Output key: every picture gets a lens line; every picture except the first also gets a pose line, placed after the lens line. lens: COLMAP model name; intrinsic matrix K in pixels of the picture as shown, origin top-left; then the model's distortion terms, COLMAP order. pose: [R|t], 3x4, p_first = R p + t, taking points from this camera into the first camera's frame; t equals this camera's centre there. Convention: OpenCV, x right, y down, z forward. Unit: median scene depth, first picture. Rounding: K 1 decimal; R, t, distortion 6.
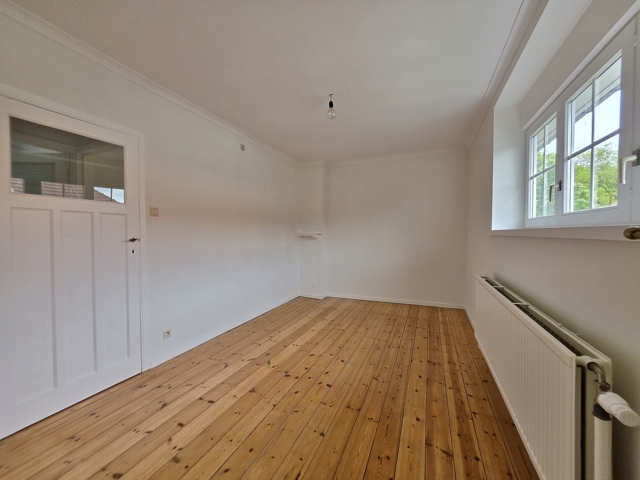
lens RADIAL K [[259.4, 0, 317.3], [0, 259.4, 238.1], [0, 0, 1]] dist [-0.001226, -0.000688]
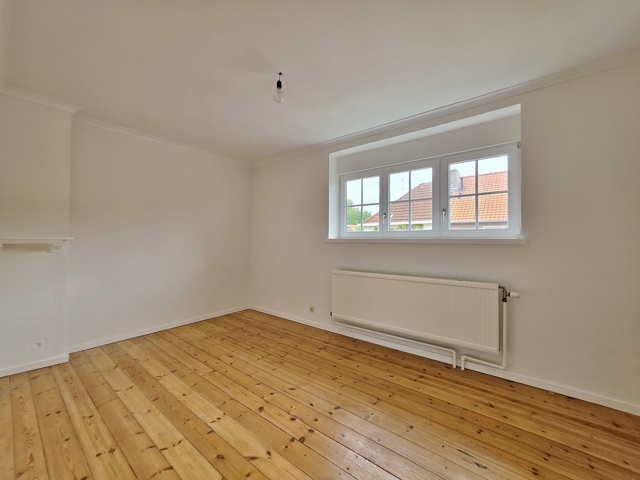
lens RADIAL K [[259.4, 0, 321.2], [0, 259.4, 241.2], [0, 0, 1]] dist [-0.001226, -0.000688]
pose [[0.256277, 0.002208, 0.966601, -0.602009], [0.010152, 0.999936, -0.004976, -0.009407], [-0.966550, 0.011088, 0.256239, 0.576871]]
